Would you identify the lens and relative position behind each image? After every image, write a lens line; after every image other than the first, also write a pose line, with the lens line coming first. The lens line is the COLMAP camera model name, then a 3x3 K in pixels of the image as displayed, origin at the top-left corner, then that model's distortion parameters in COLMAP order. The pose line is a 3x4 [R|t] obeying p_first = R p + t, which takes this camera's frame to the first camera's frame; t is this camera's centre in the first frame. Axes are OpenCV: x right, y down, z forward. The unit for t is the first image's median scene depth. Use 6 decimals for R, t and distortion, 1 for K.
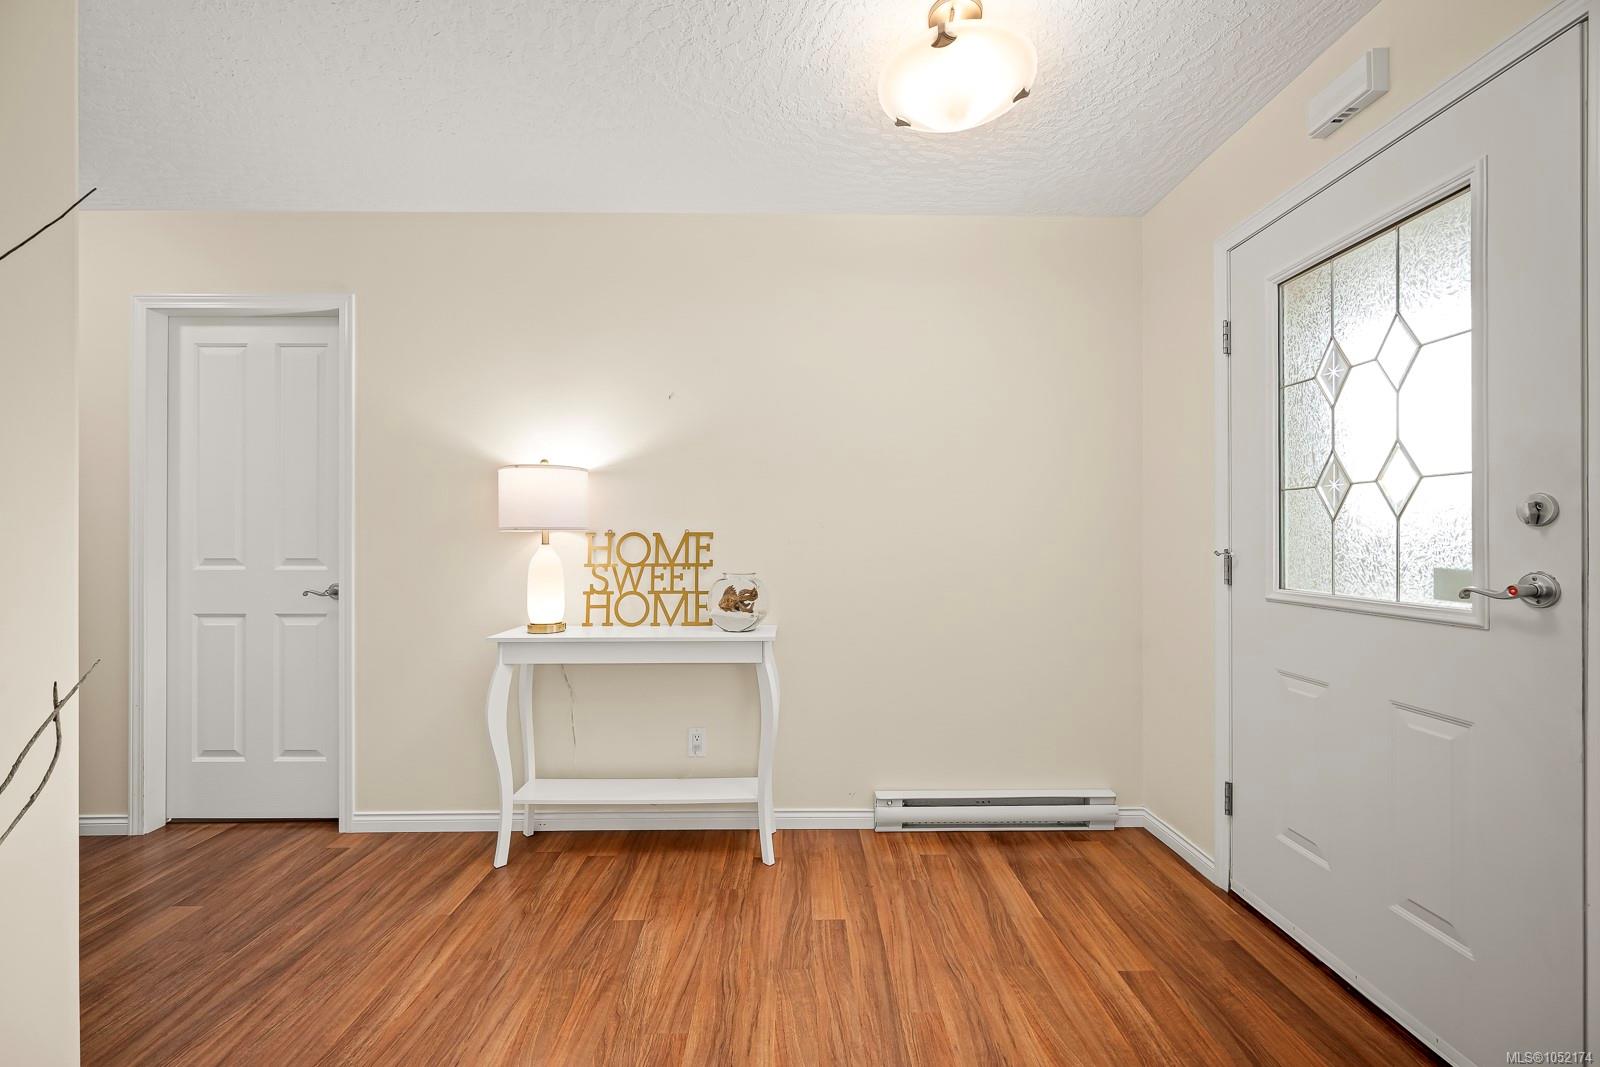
lens RADIAL K [[634.0, 0, 805.1], [0, 634.0, 538.4], [0, 0, 1]] dist [0.000323, -0.000140]
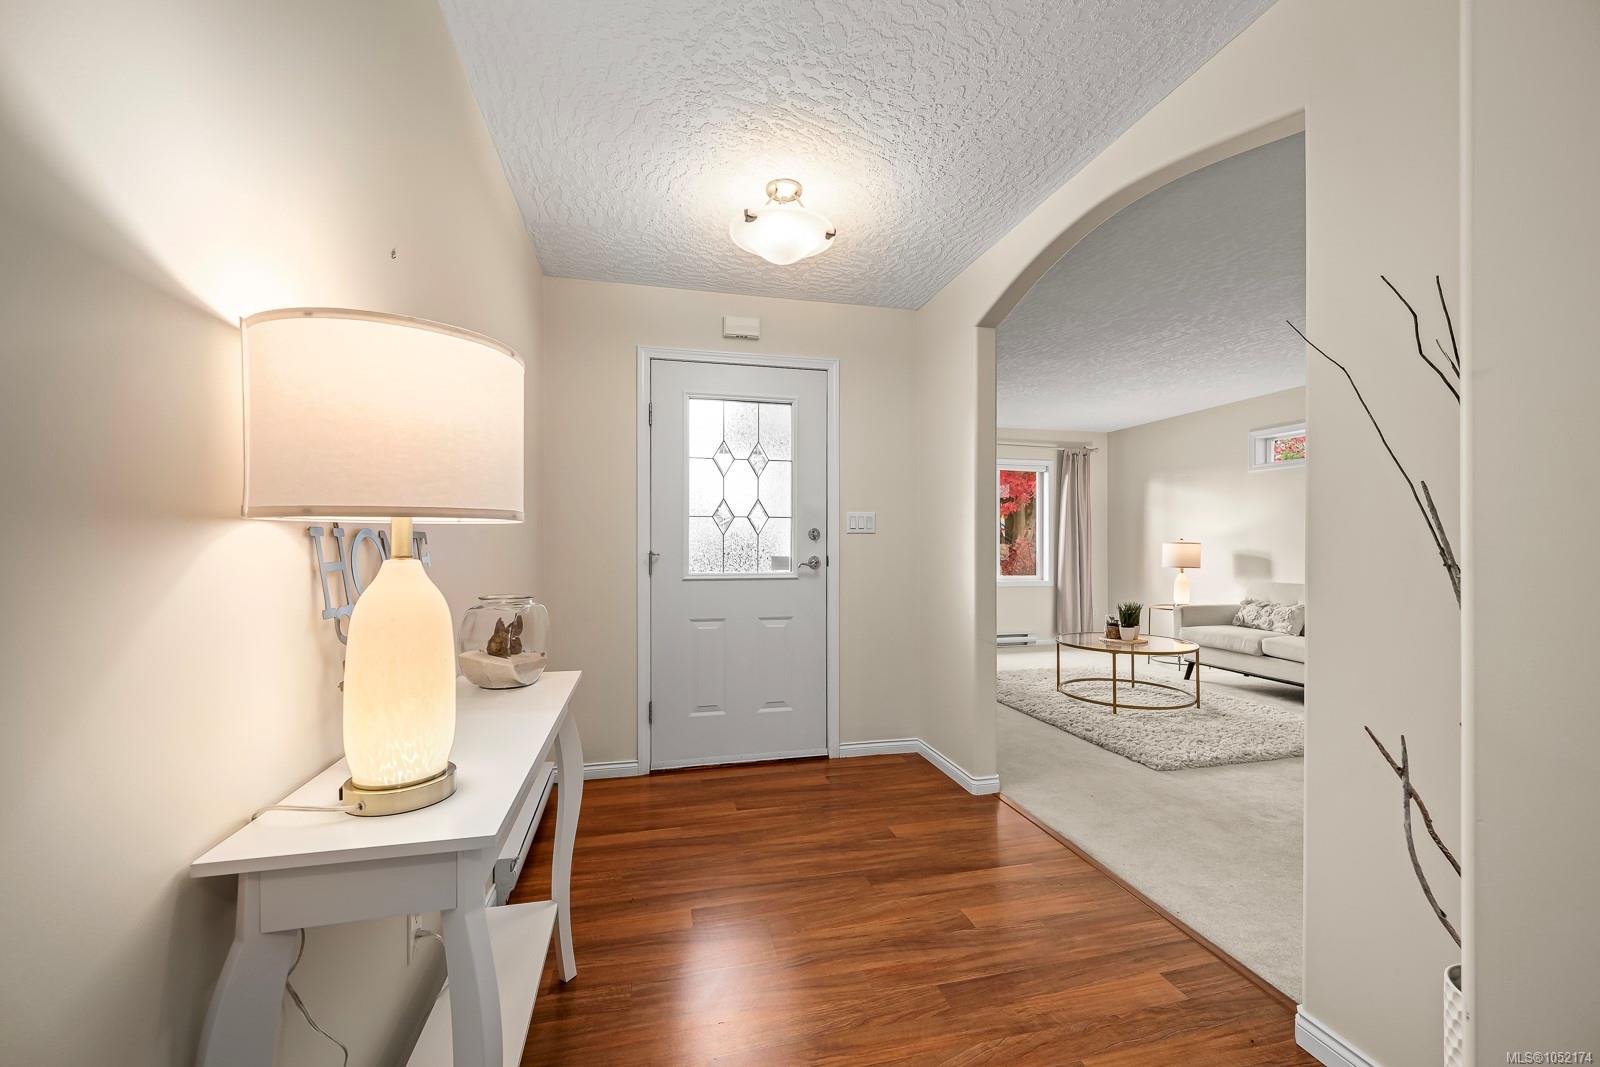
lens RADIAL K [[634.0, 0, 805.8], [0, 634.0, 545.2], [0, 0, 1]] dist [0.000323, -0.000140]
pose [[-0.218685, -0.000882, 0.975795, -1.264266], [0.000724, 0.999999, 0.001066, 0.002027], [-0.975795, 0.000940, -0.218684, 1.326213]]
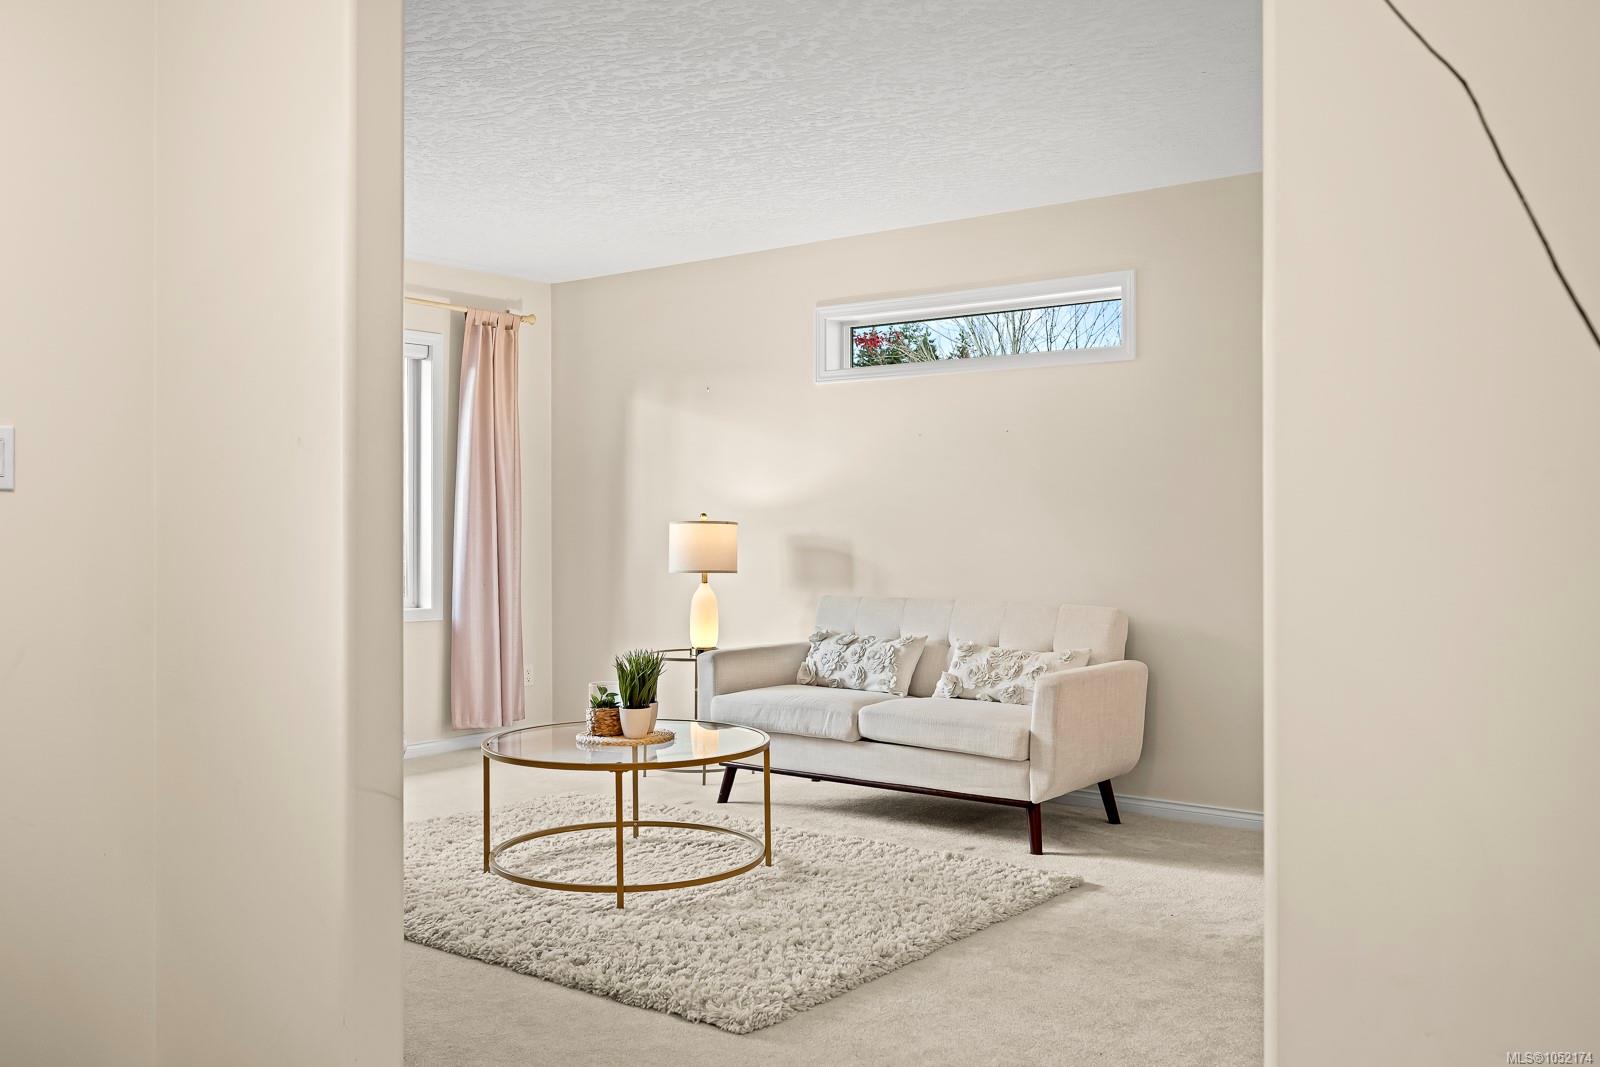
lens RADIAL K [[1384.5, 0, 806.8], [0, 1384.5, 509.0], [0, 0, 1]] dist [-0.032479, -0.002859]
pose [[-0.775902, 0.009579, 0.630780, -1.029265], [0.002795, 0.999927, -0.011747, 0.004438], [-0.630847, -0.007351, -0.775872, 1.281865]]
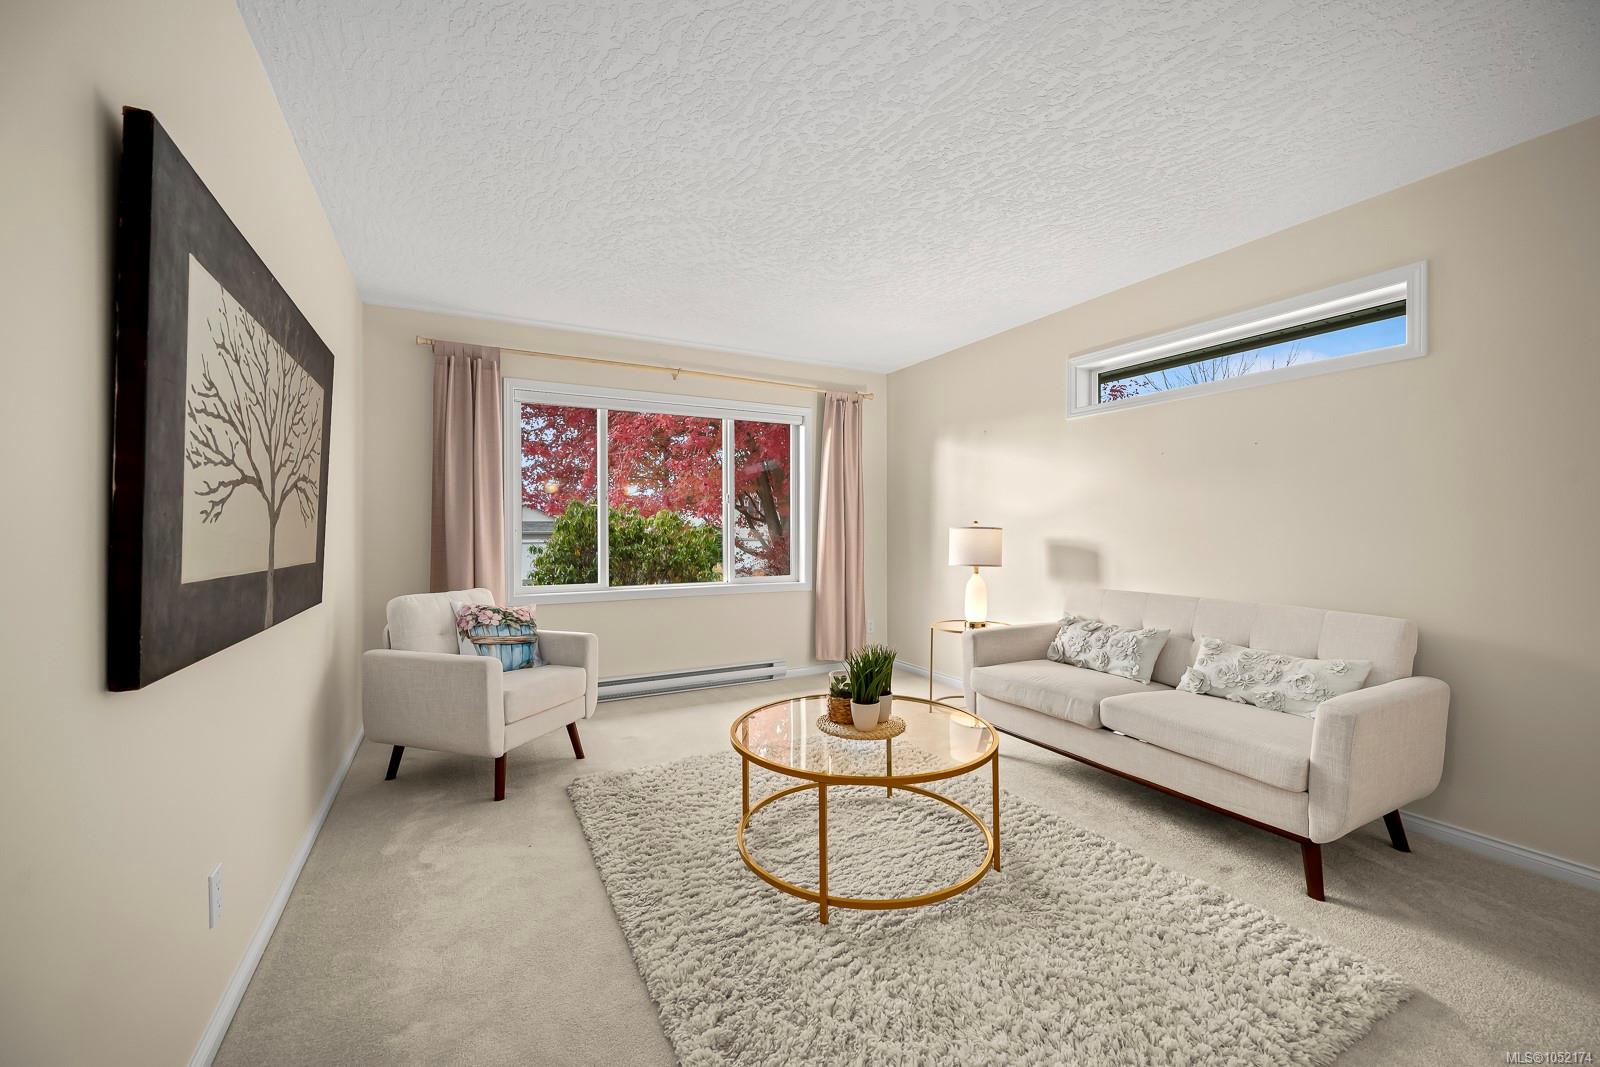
lens RADIAL K [[634.0, 0, 802.6], [0, 634.0, 533.5], [0, 0, 1]] dist [0.000323, -0.000140]
pose [[-0.454373, -0.003755, 0.890804, -0.548442], [0.001166, 0.999988, 0.004810, 0.003979], [-0.890811, 0.003225, -0.454363, 0.619861]]
